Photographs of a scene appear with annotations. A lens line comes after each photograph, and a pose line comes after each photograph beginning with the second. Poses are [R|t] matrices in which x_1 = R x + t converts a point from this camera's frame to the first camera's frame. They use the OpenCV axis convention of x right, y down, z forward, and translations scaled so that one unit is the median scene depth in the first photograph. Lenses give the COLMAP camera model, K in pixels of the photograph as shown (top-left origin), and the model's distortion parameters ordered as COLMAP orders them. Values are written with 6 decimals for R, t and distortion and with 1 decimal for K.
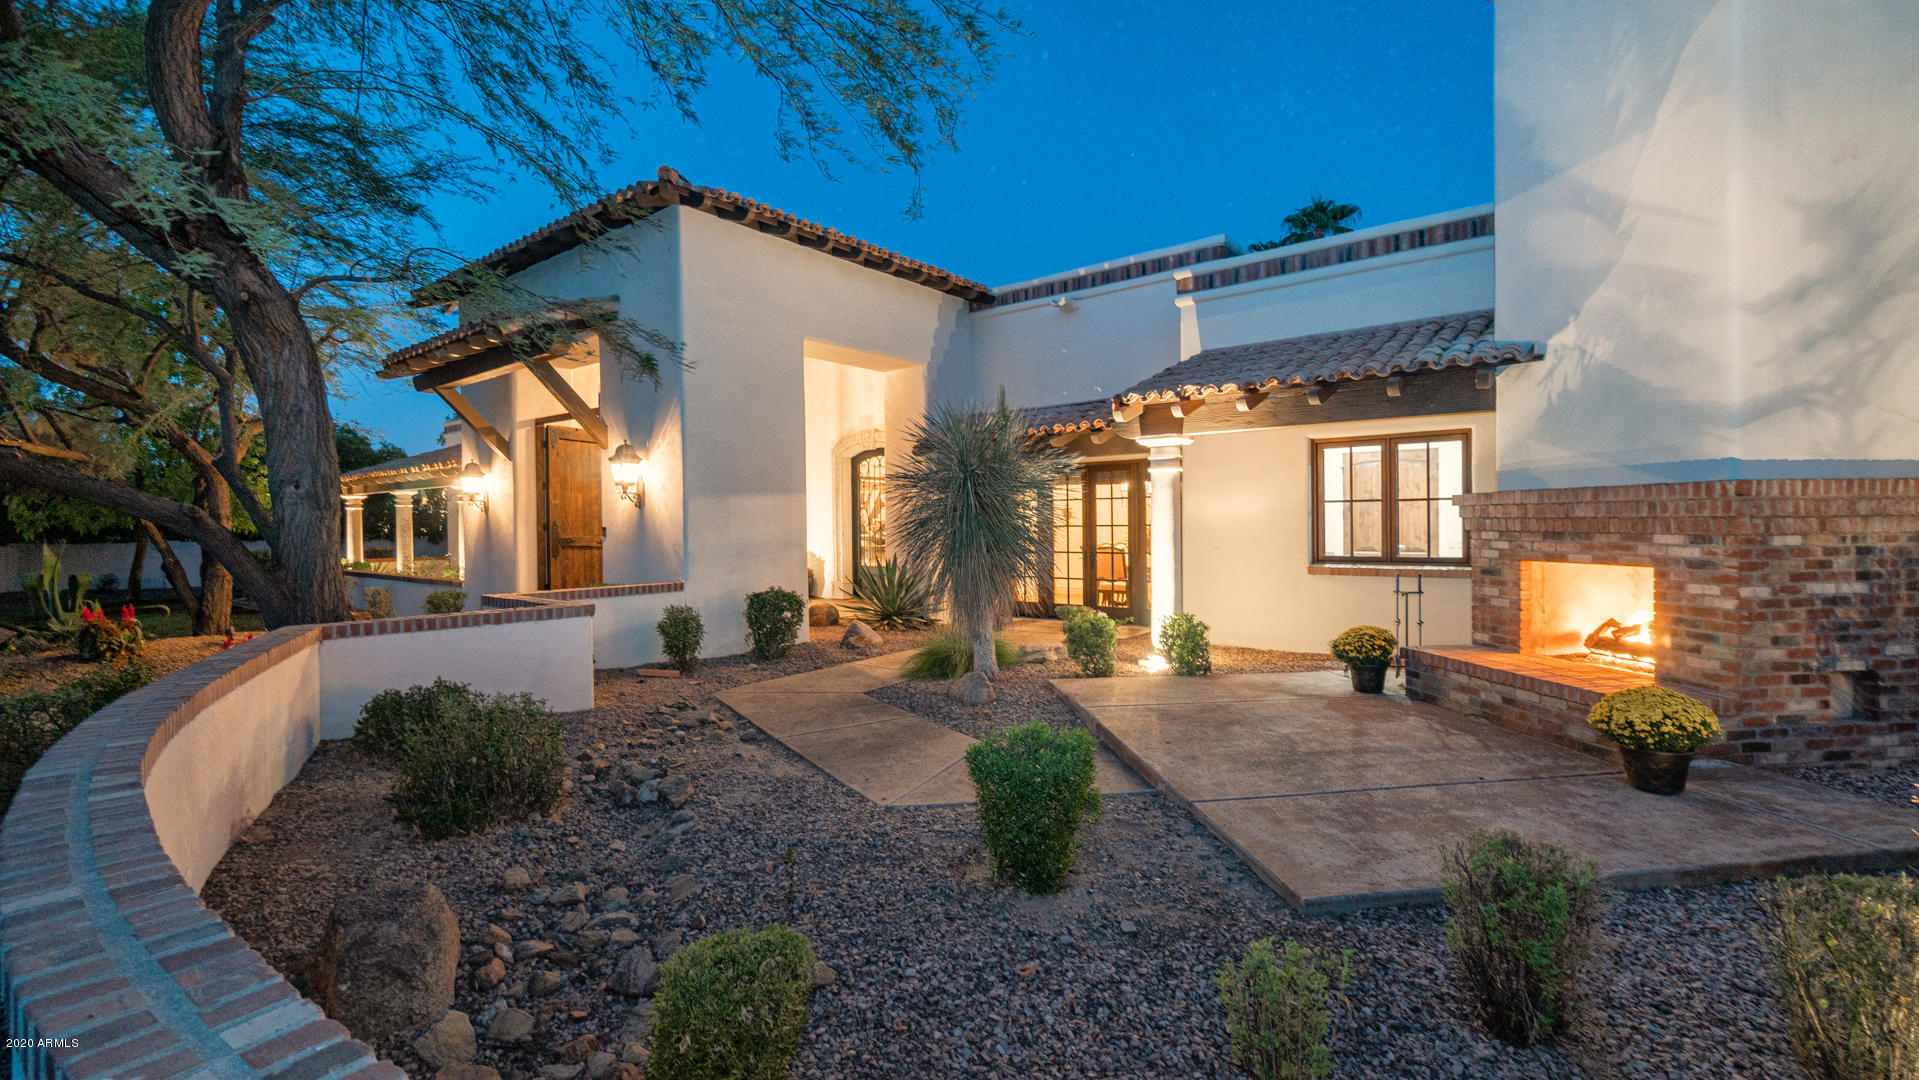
lens RADIAL K [[887.3, 0, 959.1], [0, 887.3, 533.7], [0, 0, 1]] dist [0.002044, 0.000083]
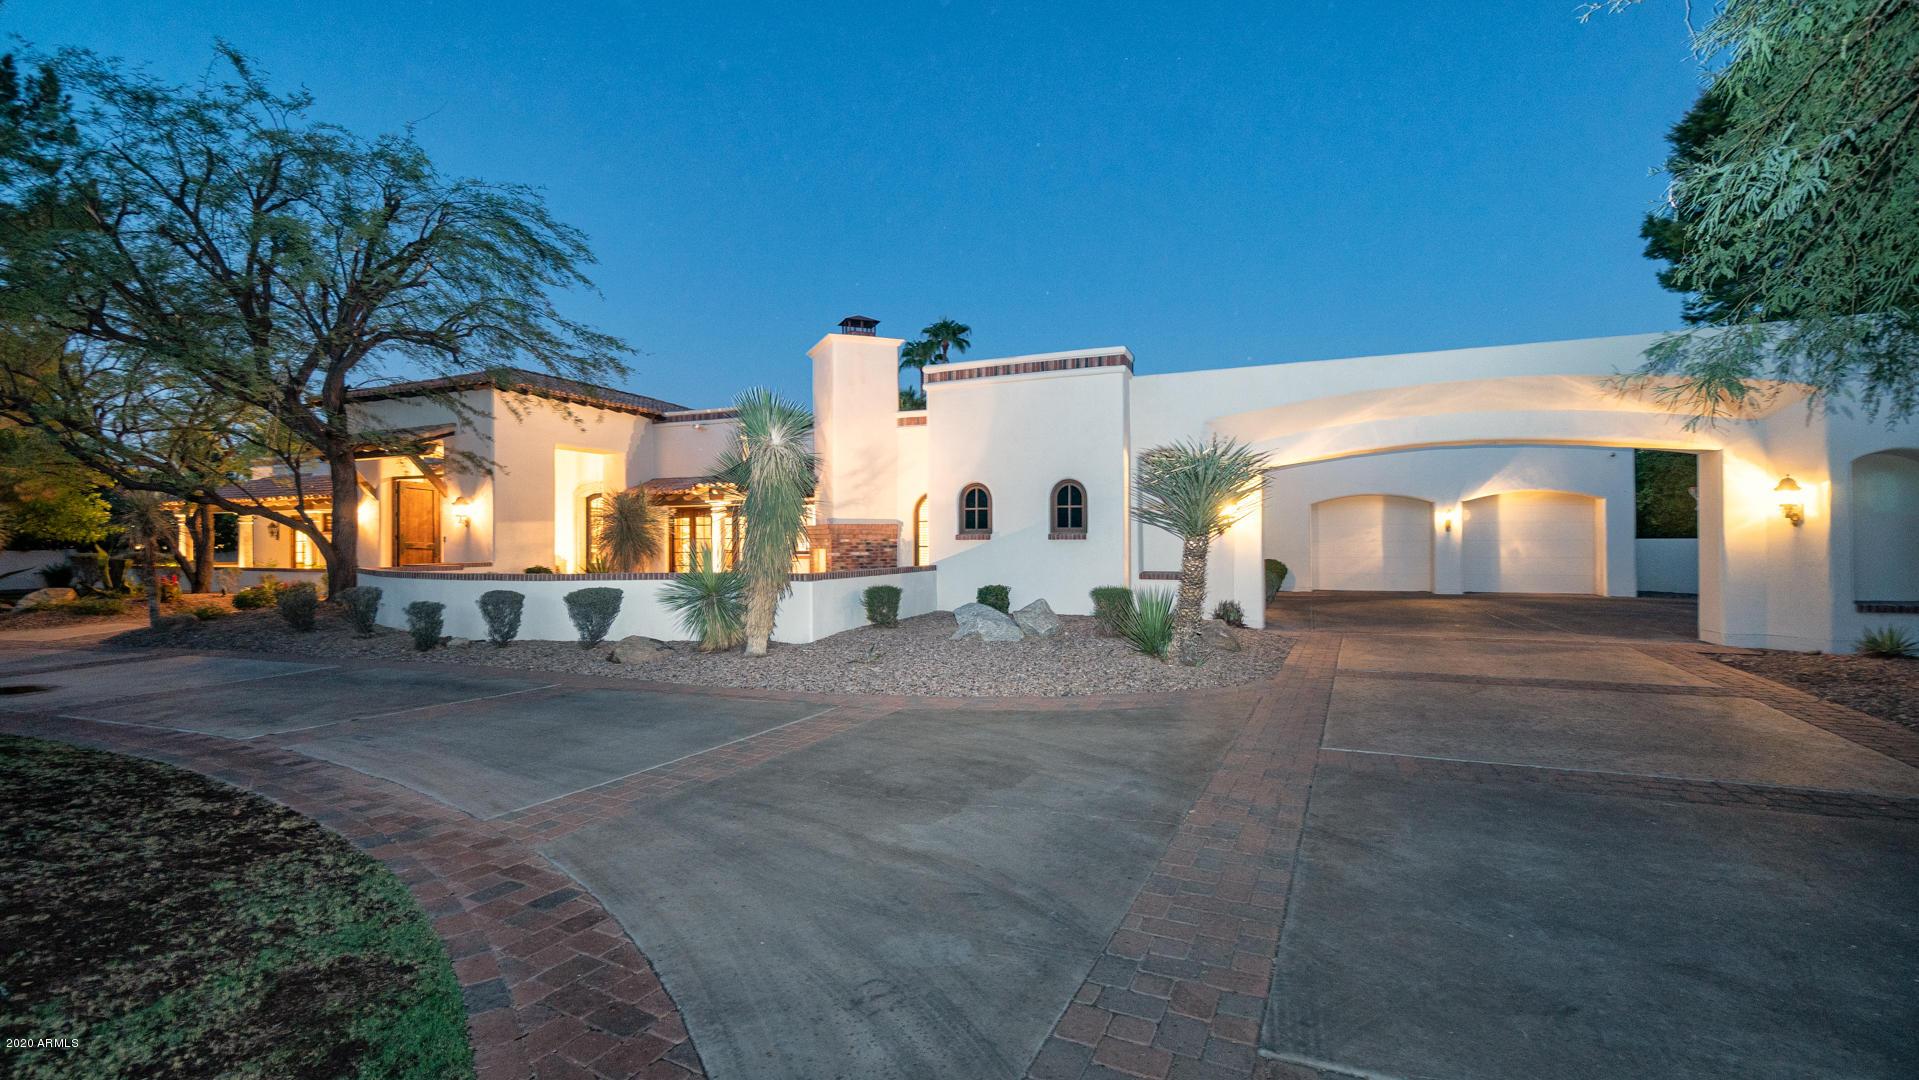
lens RADIAL K [[838.0, 0, 957.4], [0, 838.0, 531.2], [0, 0, 1]] dist [0.002656, 0.000620]
pose [[0.961598, 0.011150, 0.274235, 0.204530], [-0.003521, 0.999593, -0.028297, 0.031947], [-0.274439, 0.026245, 0.961246, -1.200871]]
